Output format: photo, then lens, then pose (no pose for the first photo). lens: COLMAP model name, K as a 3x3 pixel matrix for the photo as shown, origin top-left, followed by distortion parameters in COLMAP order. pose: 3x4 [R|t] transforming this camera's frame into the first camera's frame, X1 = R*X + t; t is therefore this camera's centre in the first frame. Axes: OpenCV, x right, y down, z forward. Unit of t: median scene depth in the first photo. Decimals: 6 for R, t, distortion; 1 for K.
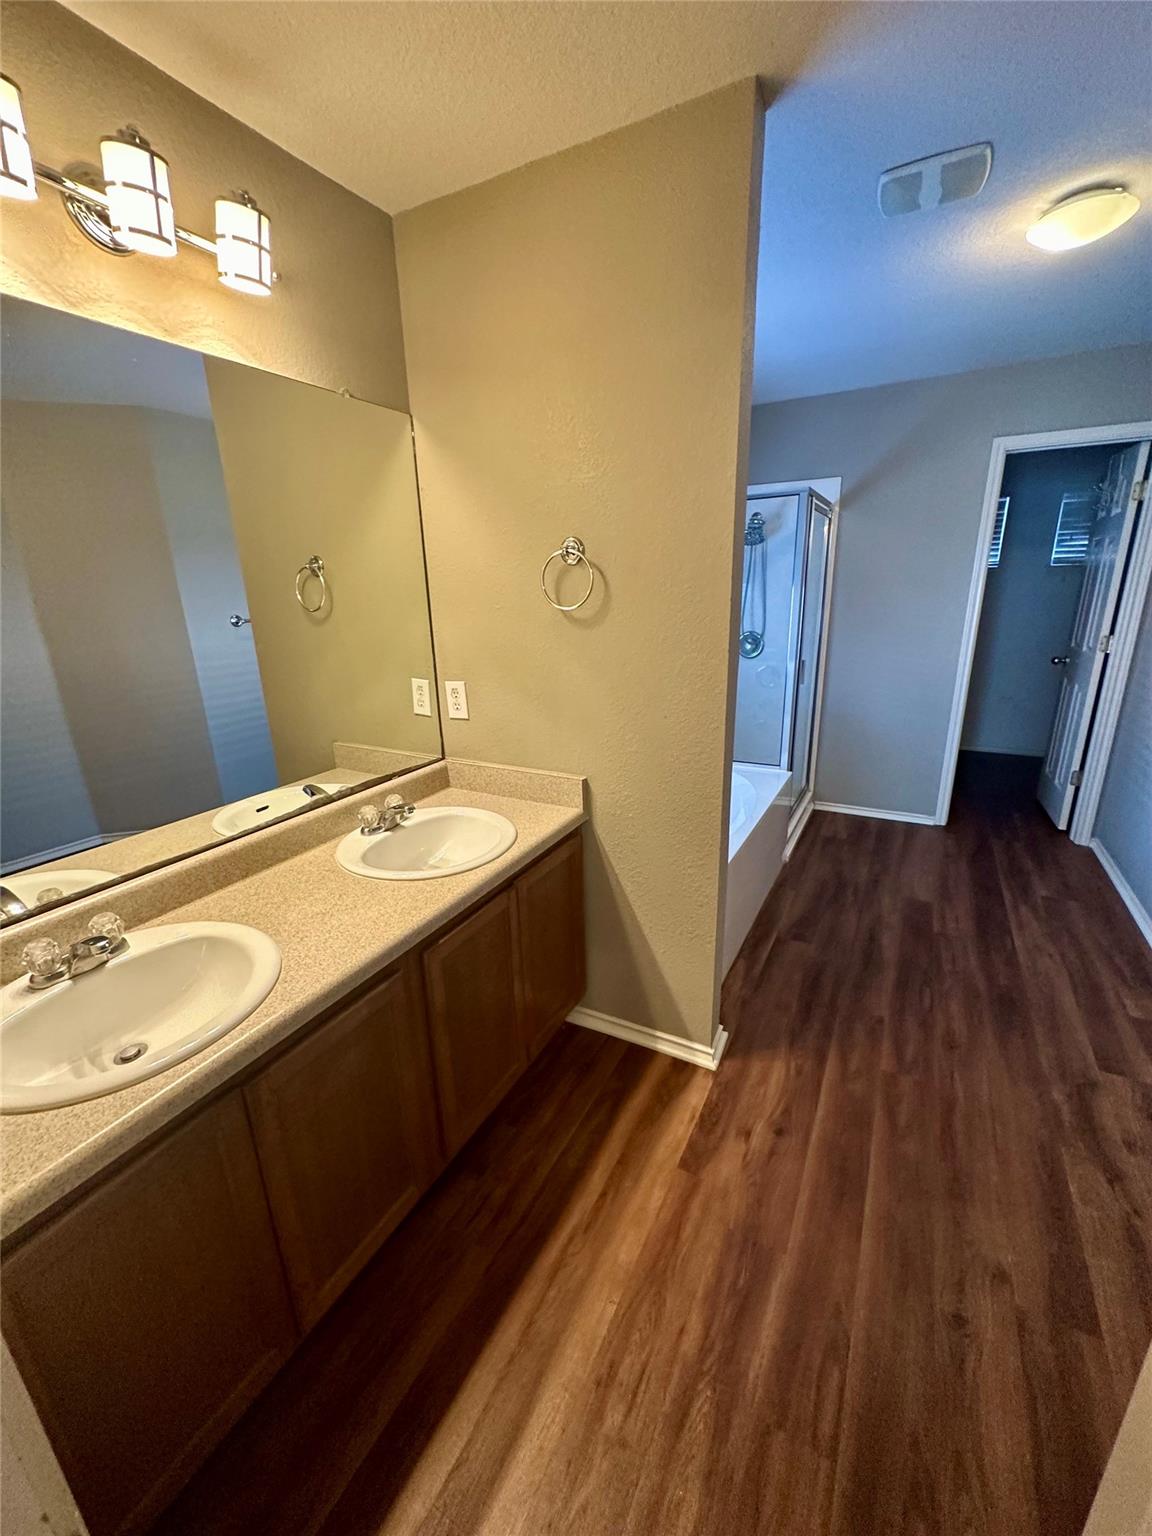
lens RADIAL K [[615.7, 0, 579.9], [0, 615.7, 766.5], [0, 0, 1]] dist [-0.002718, 0.000222]
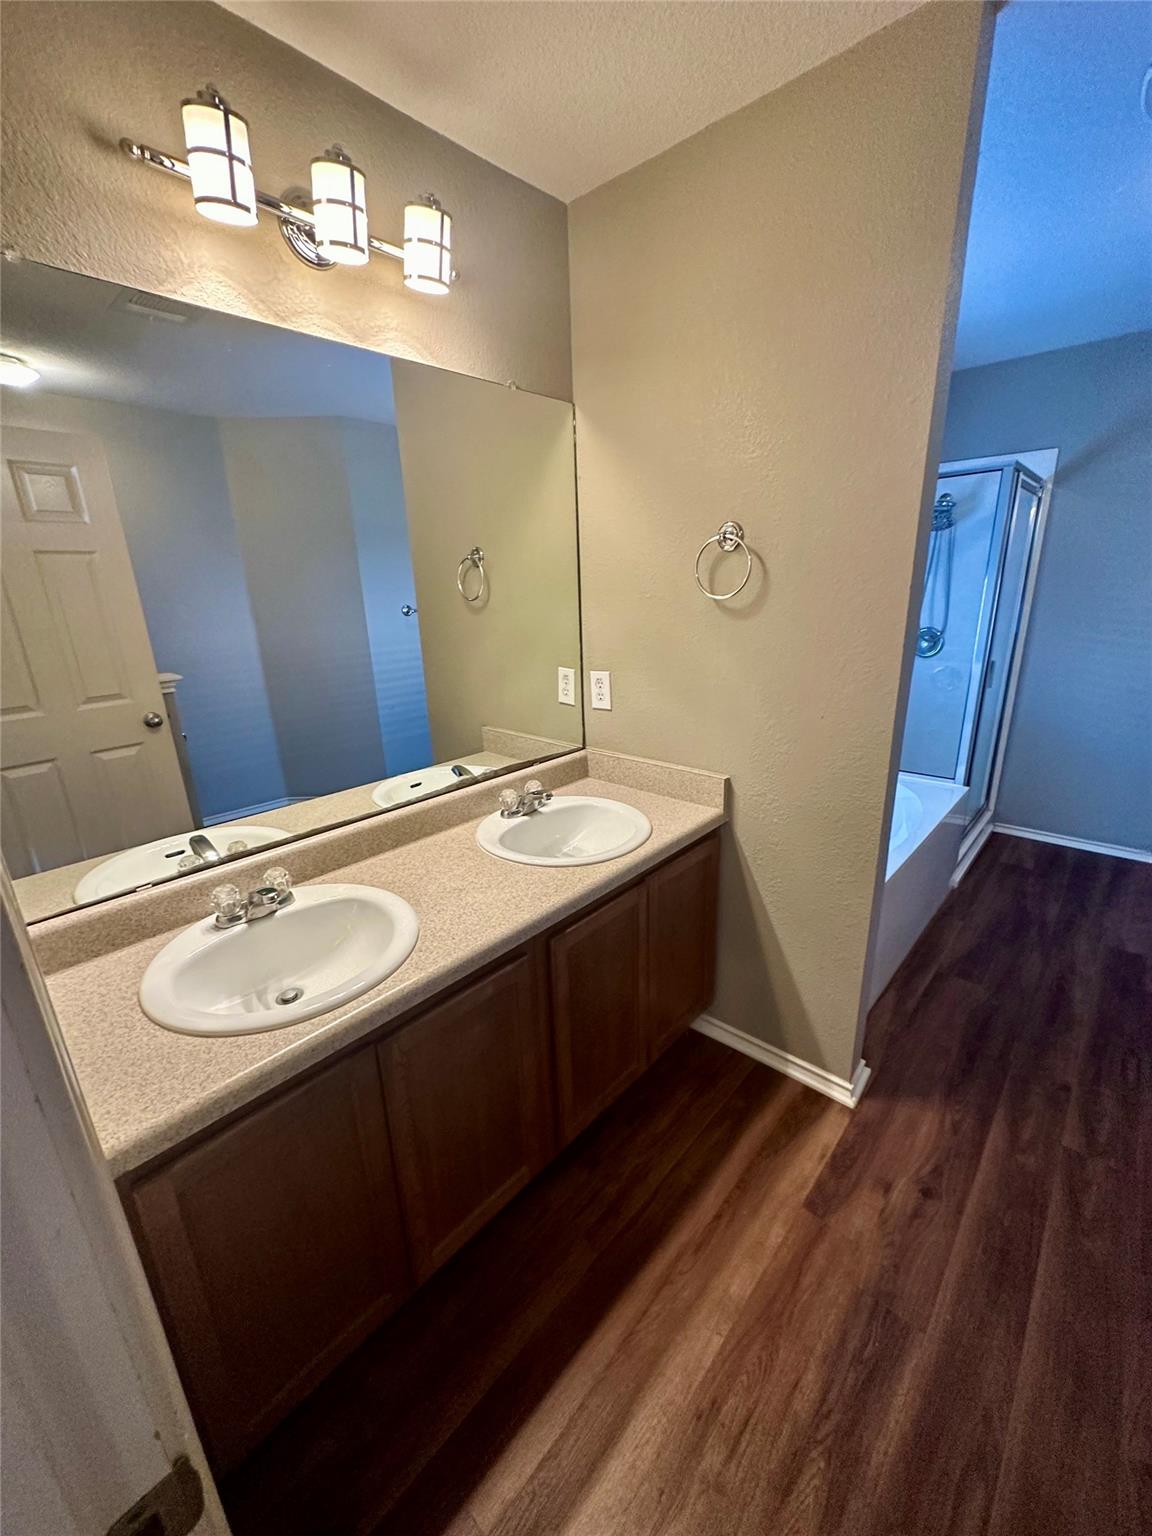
lens RADIAL K [[615.7, 0, 576.0], [0, 615.7, 765.8], [0, 0, 1]] dist [-0.002718, 0.000222]
pose [[0.970427, 0.065863, -0.232236, 0.000372], [-0.064084, 0.997829, 0.015206, 0.001667], [0.232733, 0.000126, 0.972541, 0.027134]]
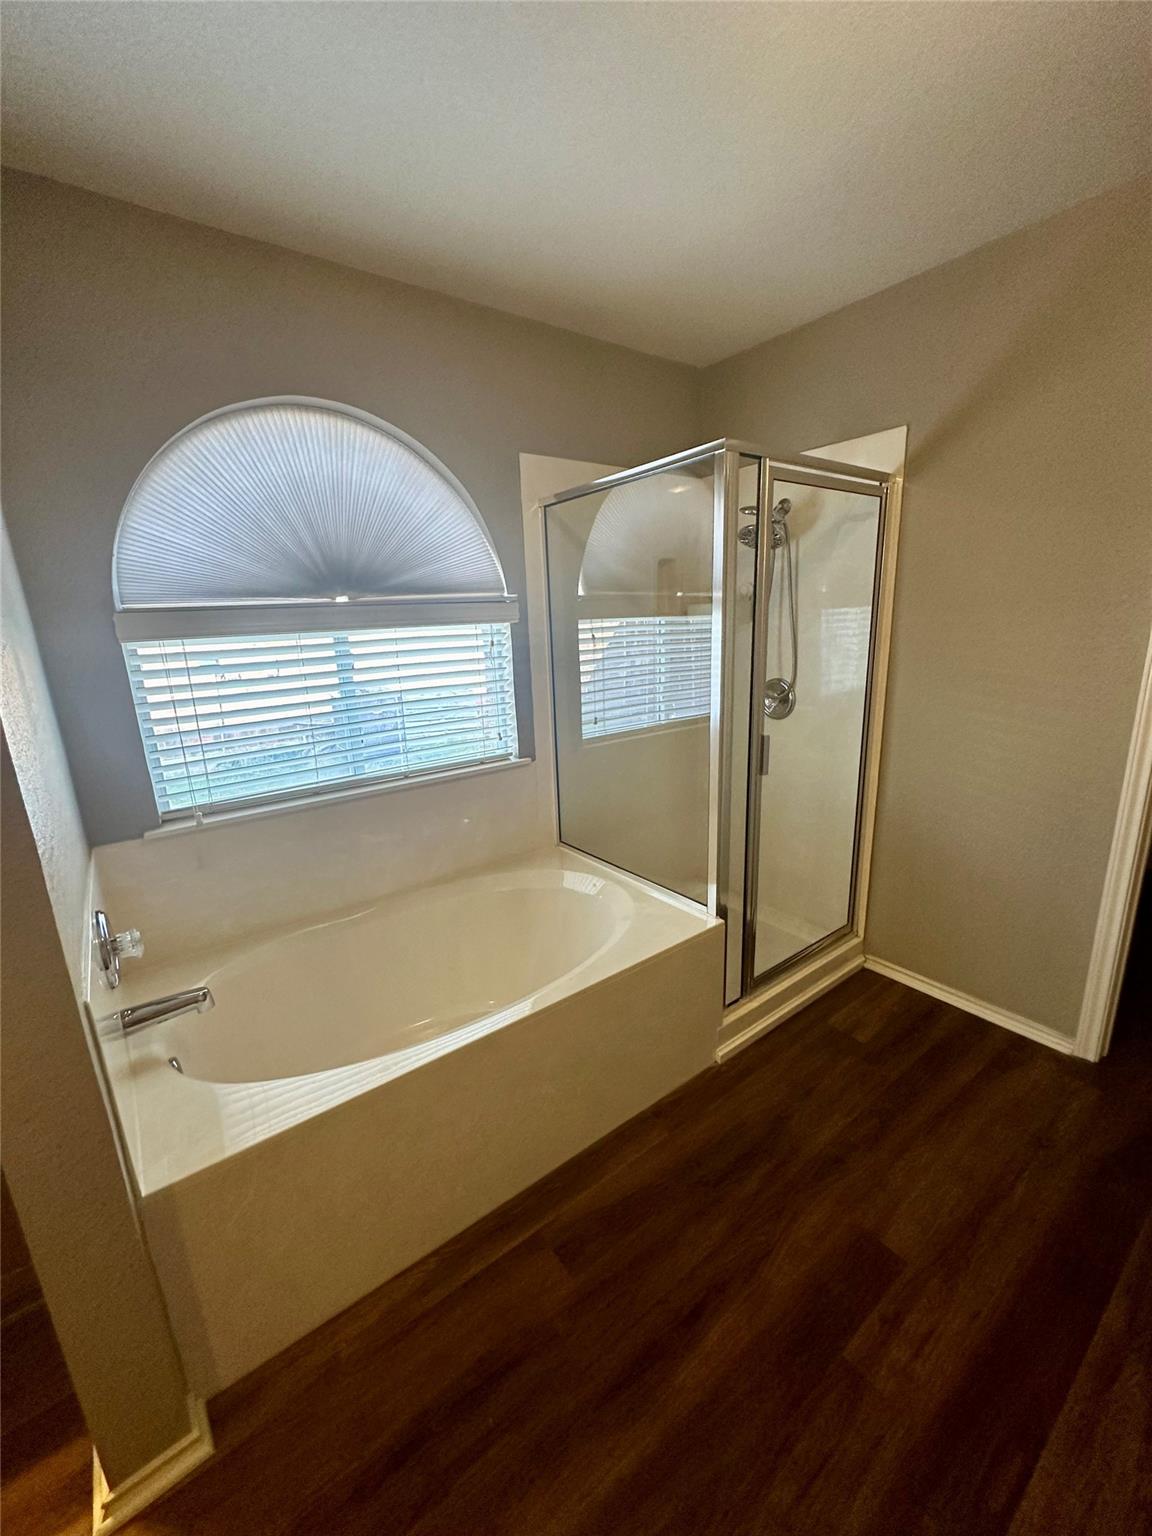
lens RADIAL K [[615.7, 0, 570.3], [0, 615.7, 768.3], [0, 0, 1]] dist [-0.002718, 0.000222]
pose [[0.908499, 0.086241, -0.408892, 1.038241], [-0.099304, 0.994999, -0.010780, -0.277995], [0.405917, 0.050398, 0.912519, 0.909249]]
